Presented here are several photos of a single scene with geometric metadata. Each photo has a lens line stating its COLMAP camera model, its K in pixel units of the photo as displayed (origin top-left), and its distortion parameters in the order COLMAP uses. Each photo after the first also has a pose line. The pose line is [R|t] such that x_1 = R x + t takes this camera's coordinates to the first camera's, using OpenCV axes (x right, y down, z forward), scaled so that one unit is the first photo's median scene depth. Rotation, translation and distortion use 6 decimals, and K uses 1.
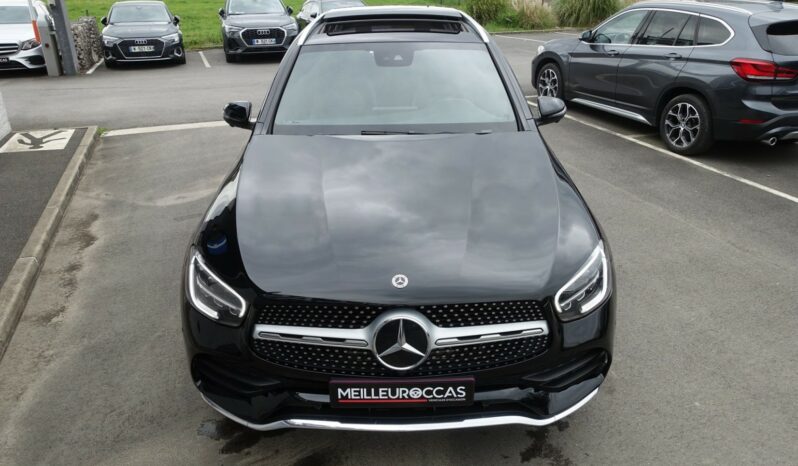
lens RADIAL K [[582.2, 0, 399.0], [0, 582.2, 233.0], [0, 0, 1]] dist [-0.009434, -0.002324]
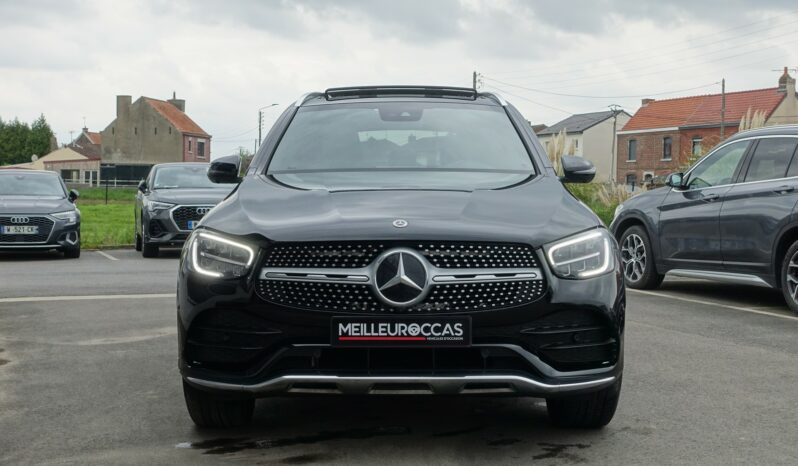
lens RADIAL K [[1171.4, 0, 399.0], [0, 1171.4, 233.0], [0, 0, 1]] dist [-0.028455, -0.064987]
pose [[0.999780, 0.007740, -0.019510, 0.040864], [-0.014703, 0.921610, -0.387839, 0.918373], [0.014979, 0.388040, 0.921521, -0.975326]]
